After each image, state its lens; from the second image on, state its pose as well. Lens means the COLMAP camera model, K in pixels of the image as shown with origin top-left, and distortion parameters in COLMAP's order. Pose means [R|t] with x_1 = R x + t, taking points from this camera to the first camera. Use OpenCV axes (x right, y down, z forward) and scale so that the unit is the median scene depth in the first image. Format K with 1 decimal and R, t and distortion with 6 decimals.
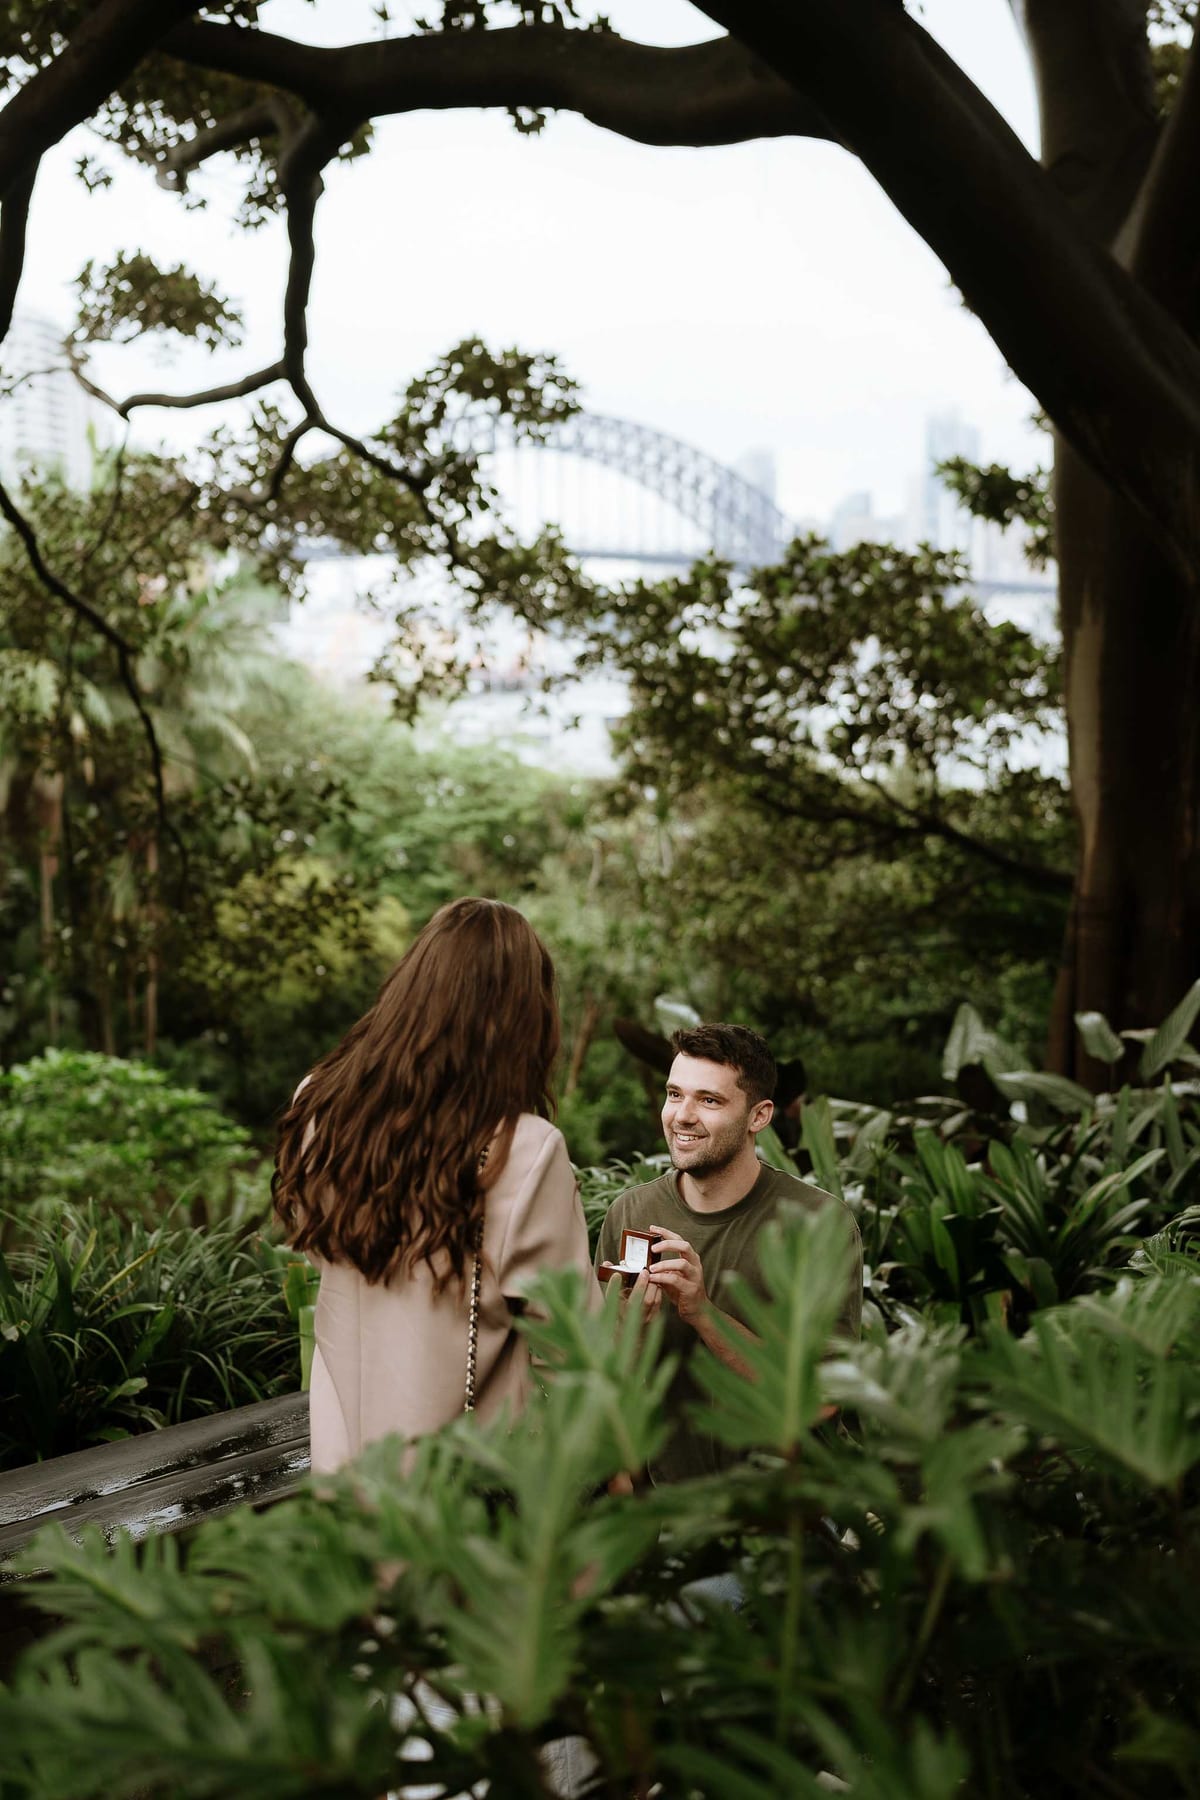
lens RADIAL K [[1751.6, 0, 603.4], [0, 1751.6, 920.8], [0, 0, 1]] dist [-0.026533, 0.154668]
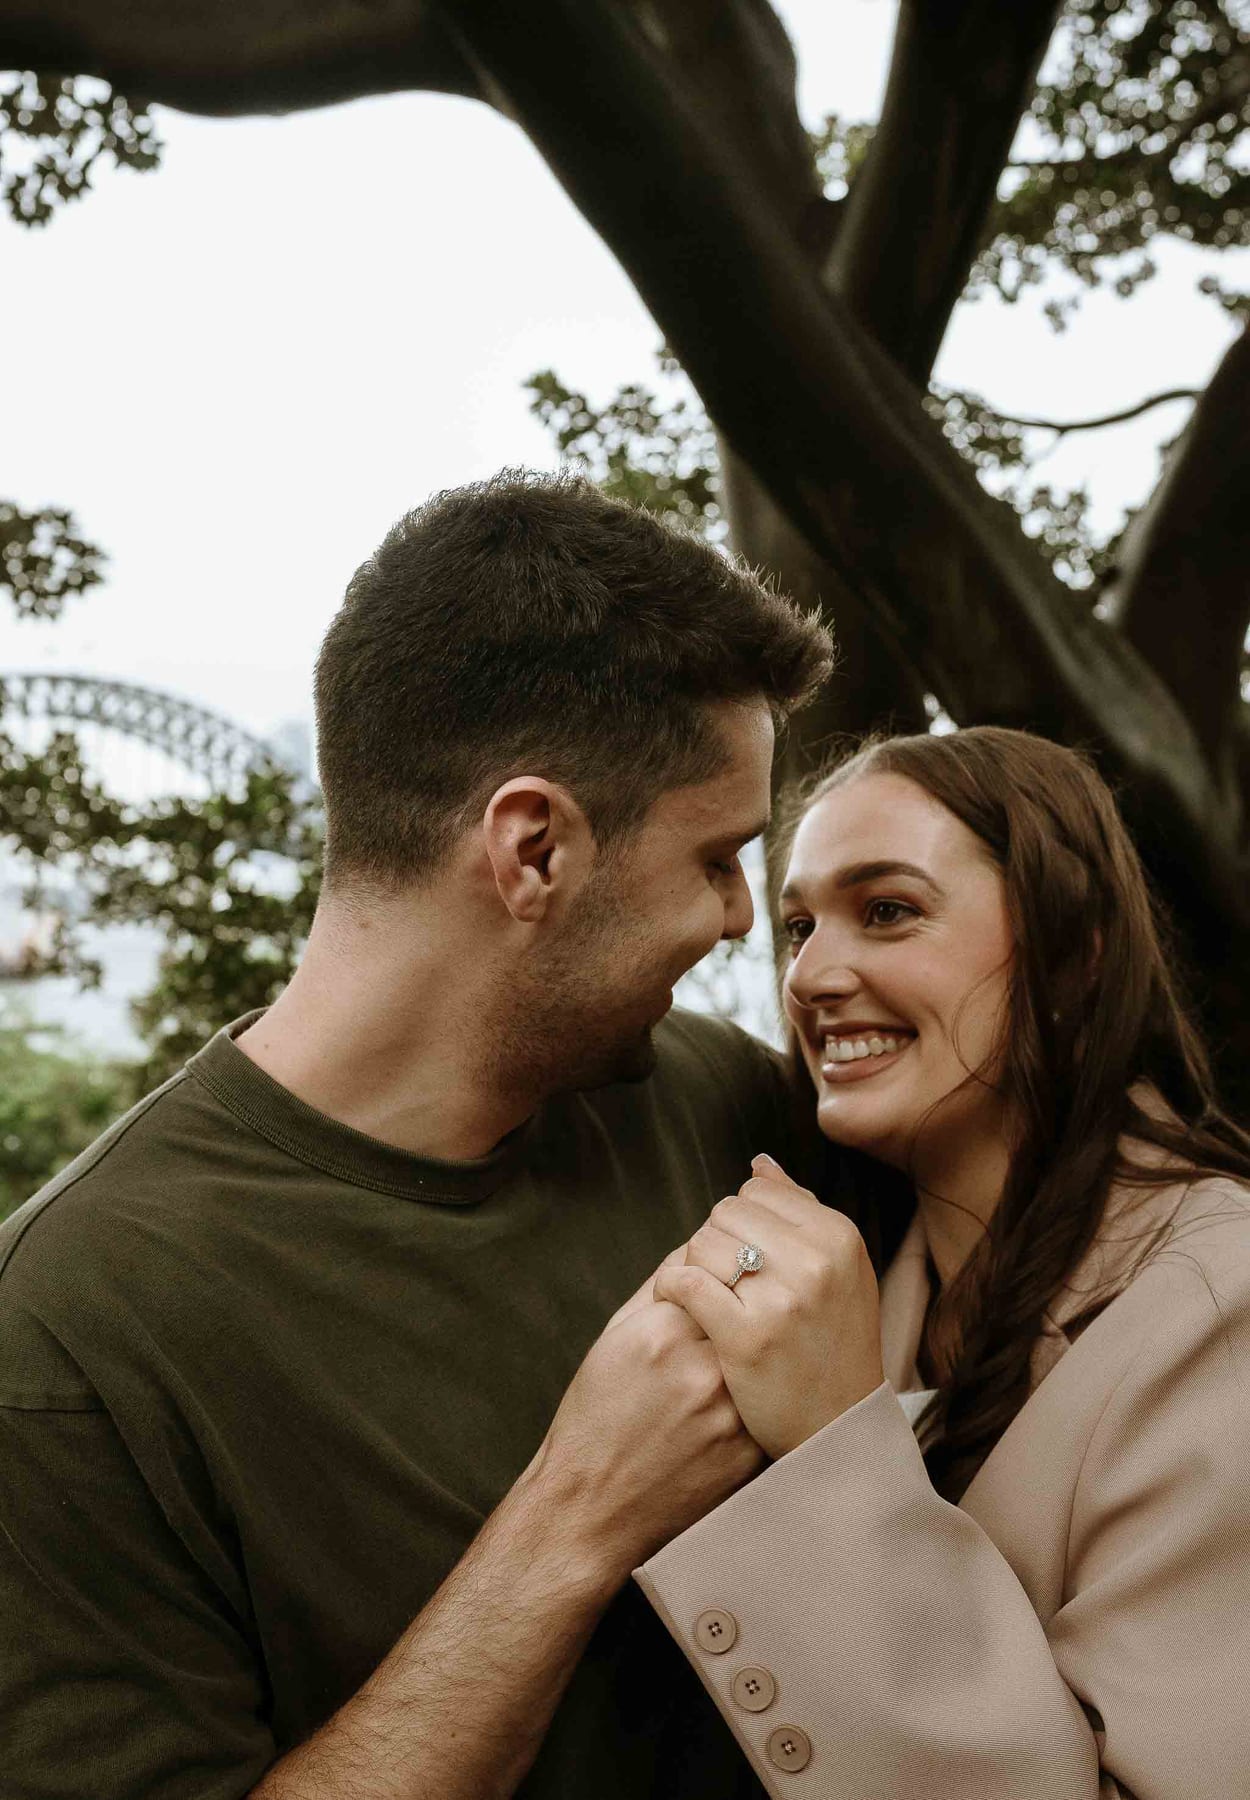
lens RADIAL K [[1863.4, 0, 606.7], [0, 1863.4, 873.9], [0, 0, 1]] dist [-0.005659, 0.199661]
pose [[0.968204, -0.006256, 0.250082, -0.002890], [0.052178, 0.982750, -0.177428, 0.001447], [-0.244658, 0.184835, 0.951829, 0.132668]]
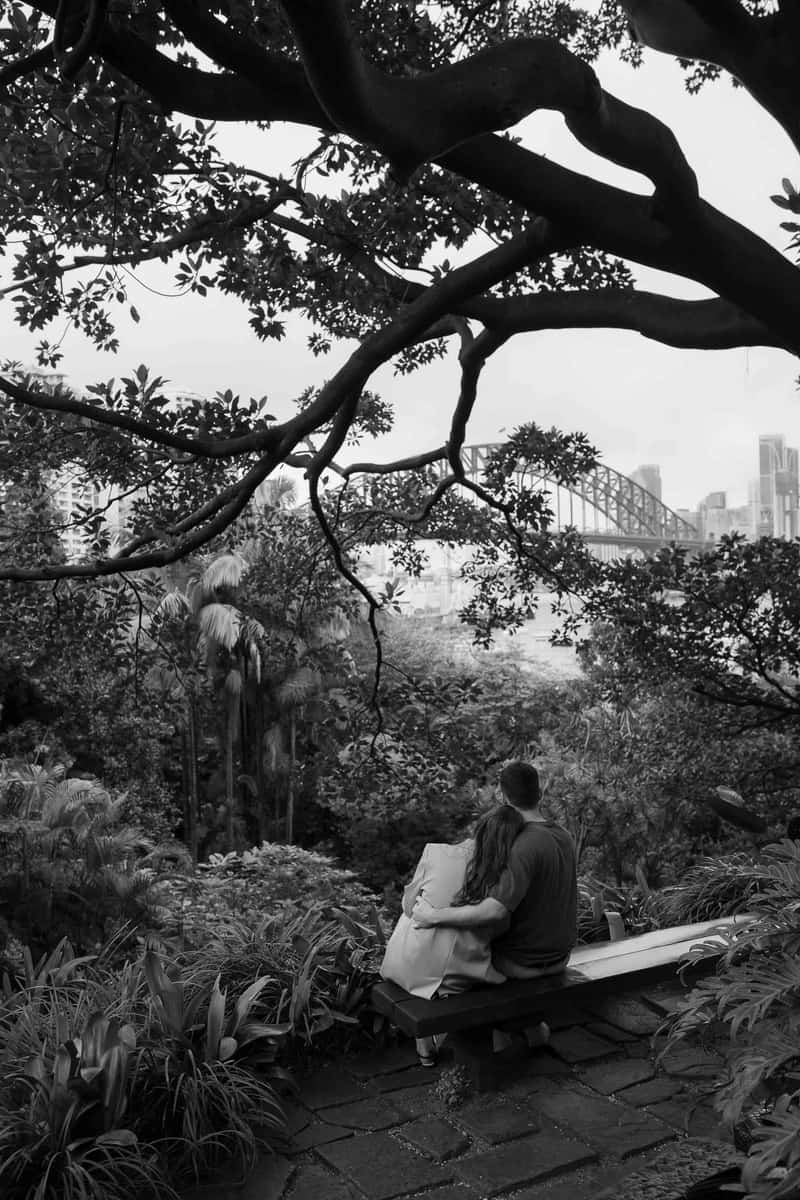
lens RADIAL K [[1175.5, 0, 400.5], [0, 1175.5, 618.0], [0, 0, 1]] dist [-0.023929, 0.154790]
pose [[0.992902, -0.007088, -0.118722, -0.057036], [-0.009066, 0.990808, -0.134972, 0.013027], [0.118587, 0.135091, 0.983711, -0.118429]]
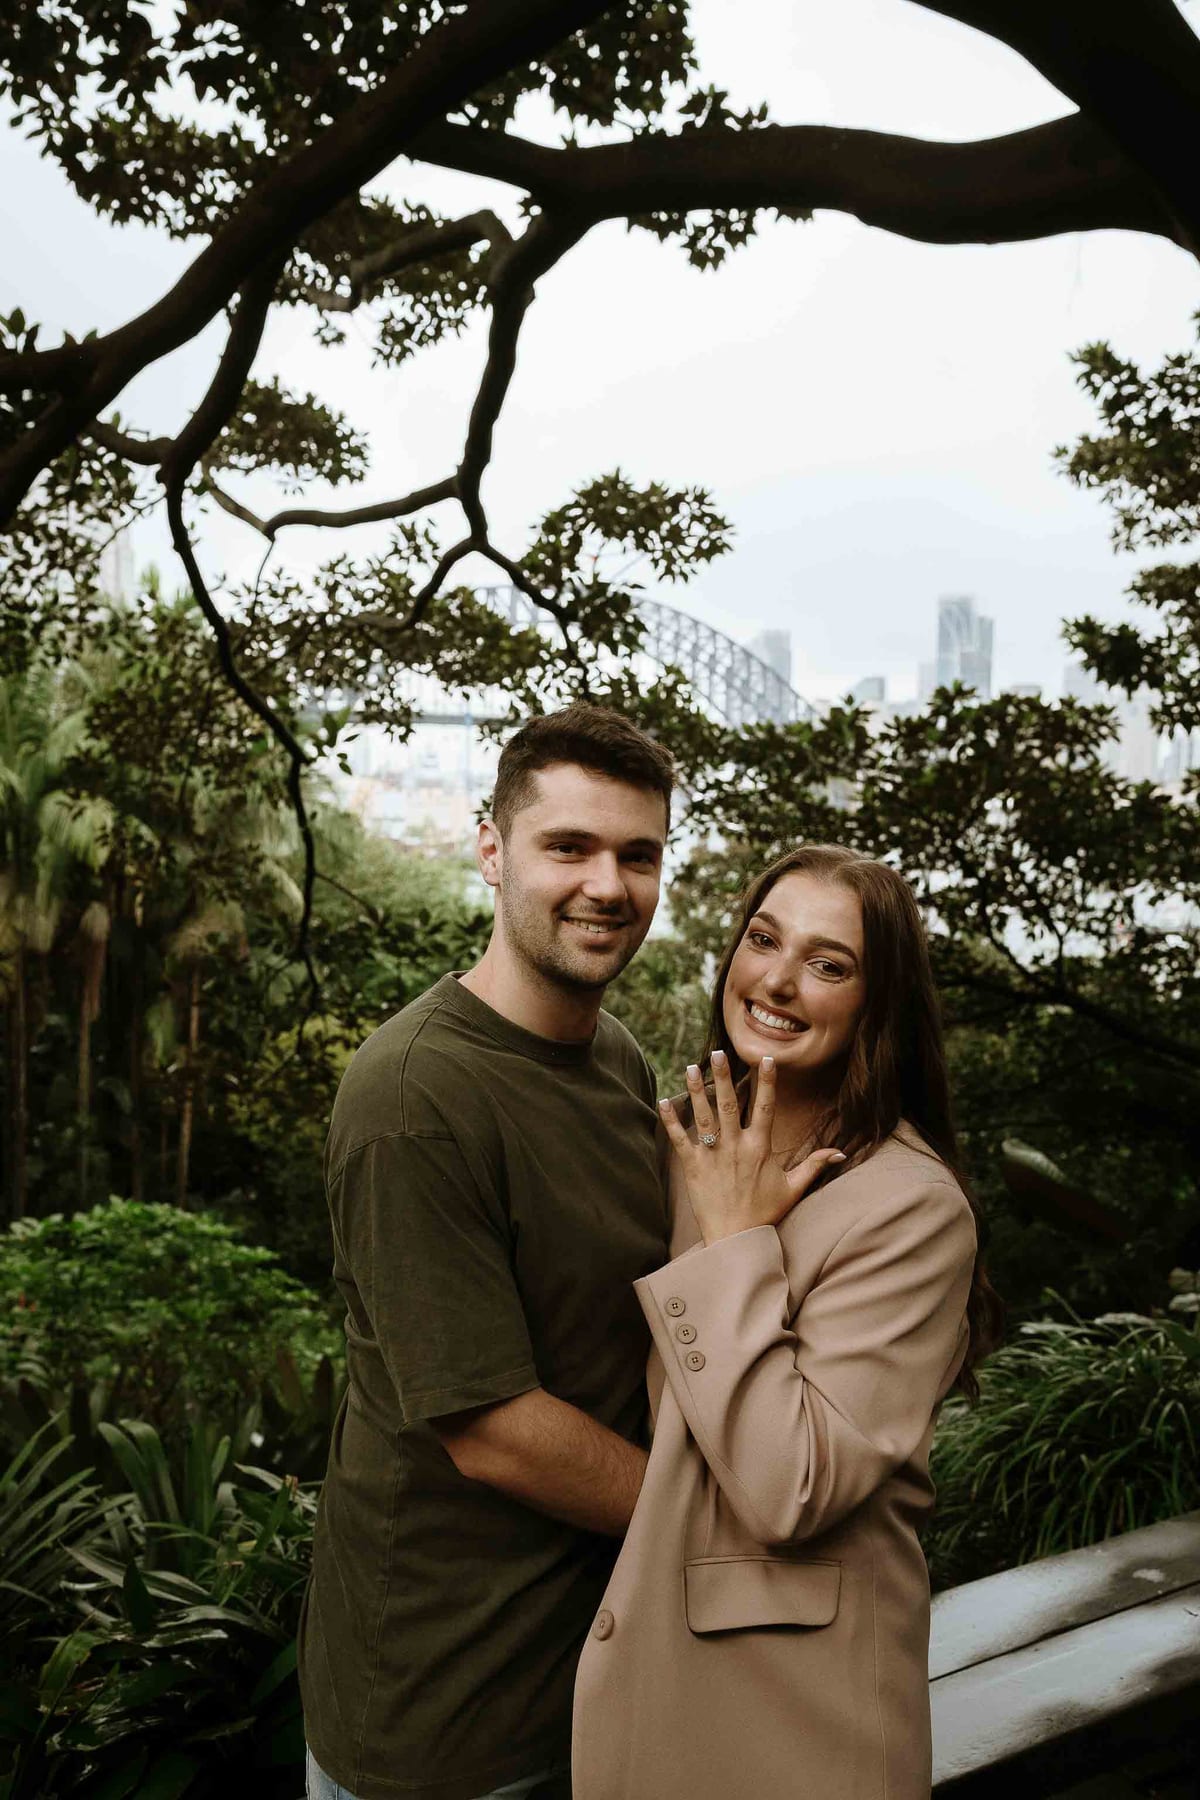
lens RADIAL K [[1763.2, 0, 600.8], [0, 1763.2, 927.0], [0, 0, 1]] dist [-0.023929, 0.154790]
pose [[0.999352, 0.035996, -0.000113, -0.062370], [-0.035843, 0.994807, -0.095254, 0.009981], [-0.003316, 0.095197, 0.995453, 0.039938]]
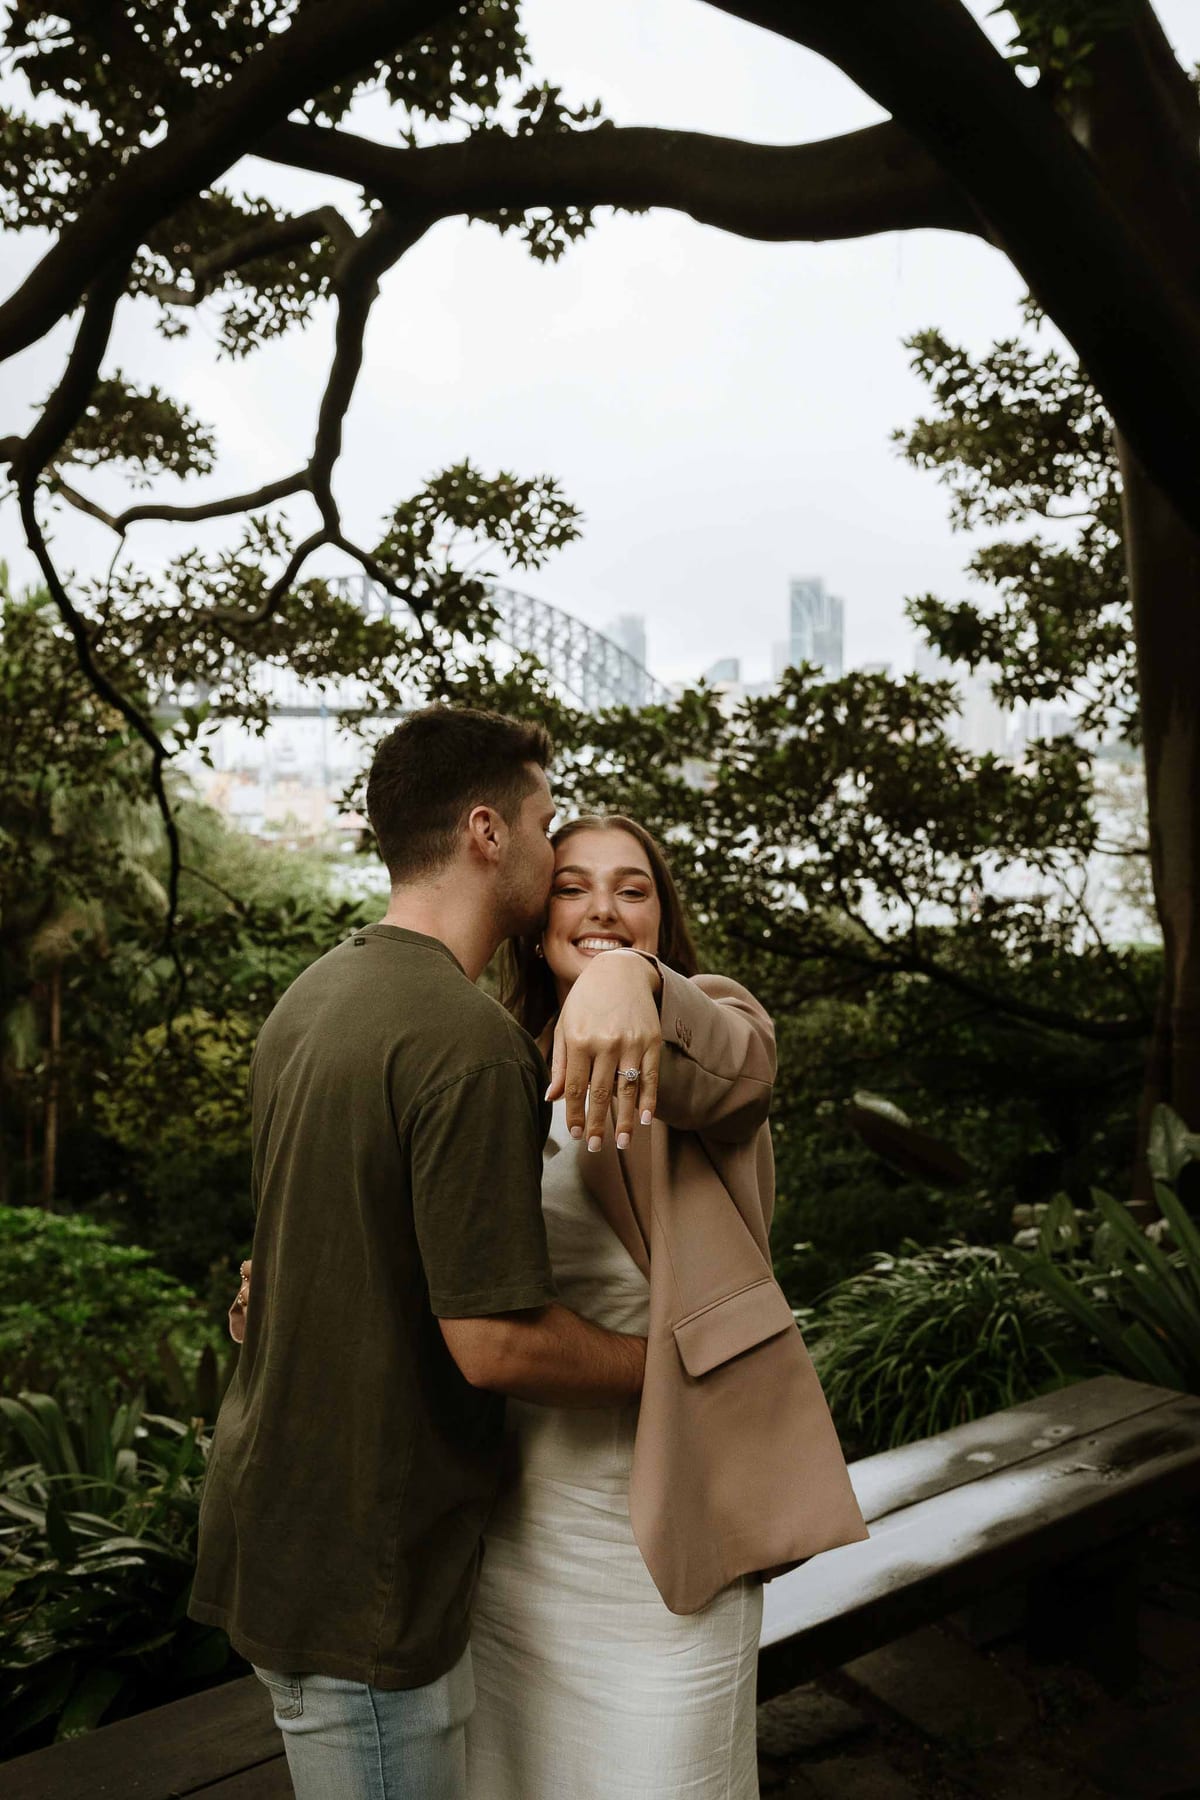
lens RADIAL K [[1763.2, 0, 600.8], [0, 1763.2, 927.0], [0, 0, 1]] dist [-0.023929, 0.154790]
pose [[0.997064, 0.000824, 0.076568, -0.062706], [0.006002, 0.996024, -0.088886, 0.013467], [-0.076337, 0.089085, 0.993094, 0.026208]]
